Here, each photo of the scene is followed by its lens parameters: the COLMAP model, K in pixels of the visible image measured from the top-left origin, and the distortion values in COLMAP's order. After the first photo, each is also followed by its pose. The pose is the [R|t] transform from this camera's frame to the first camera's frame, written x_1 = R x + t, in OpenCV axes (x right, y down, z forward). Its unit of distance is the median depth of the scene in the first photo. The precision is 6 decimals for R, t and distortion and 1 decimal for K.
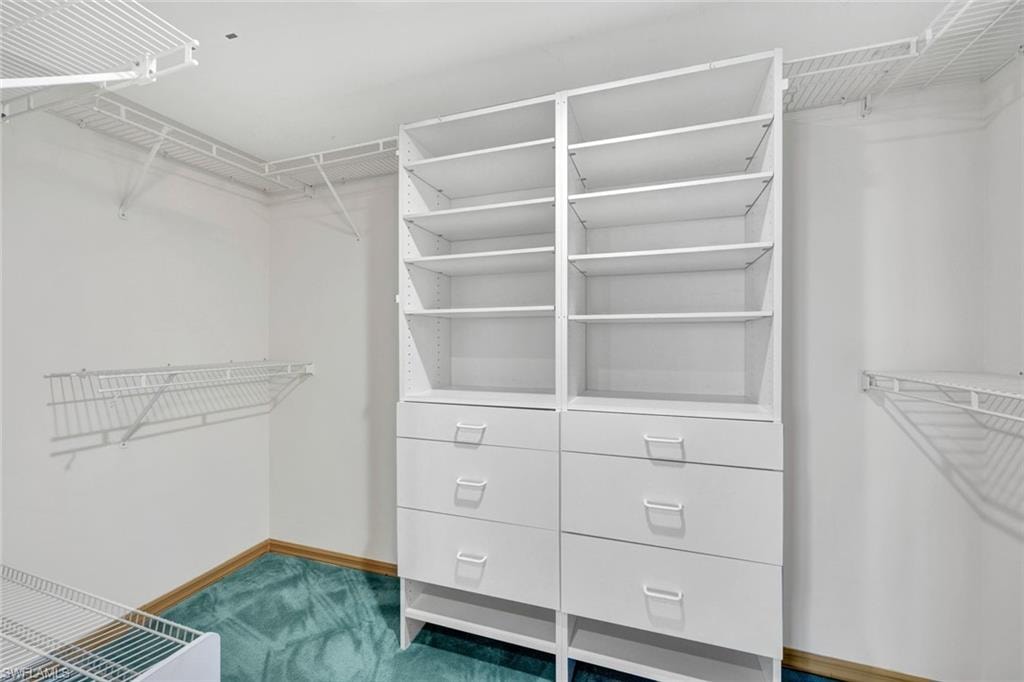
lens RADIAL K [[411.5, 0, 507.8], [0, 411.5, 341.8], [0, 0, 1]] dist [-0.000668, 0.000231]
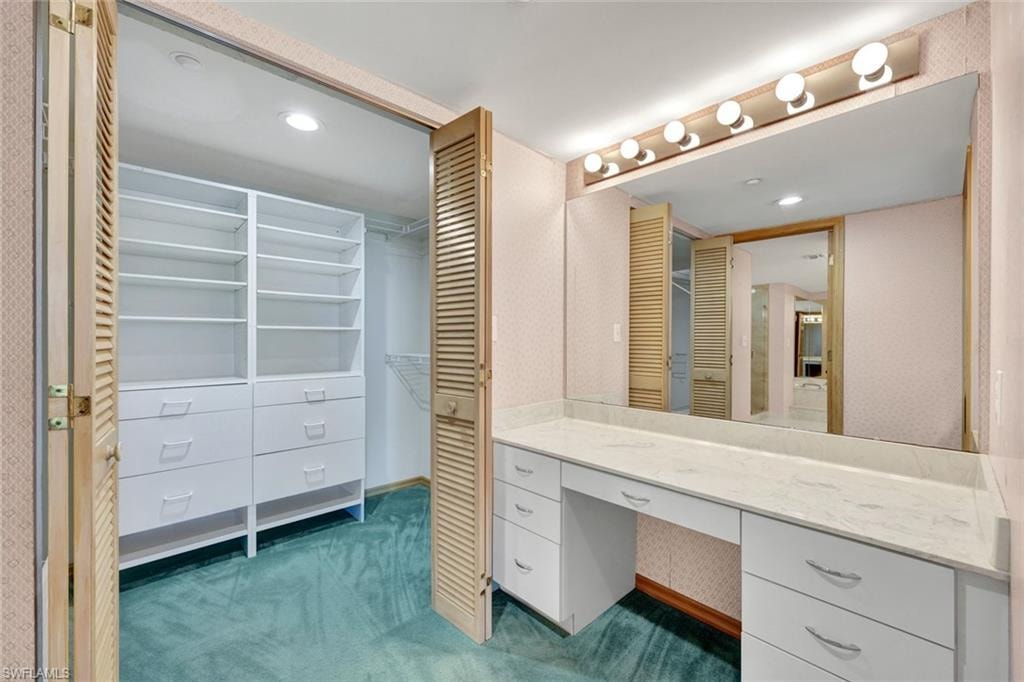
lens RADIAL K [[411.5, 0, 507.8], [0, 411.5, 341.8], [0, 0, 1]] dist [-0.000668, 0.000231]
pose [[0.470939, -0.001908, 0.882164, -0.836958], [0.001951, 0.999997, 0.001121, 0.001677], [-0.882164, 0.001194, 0.470941, -0.674090]]
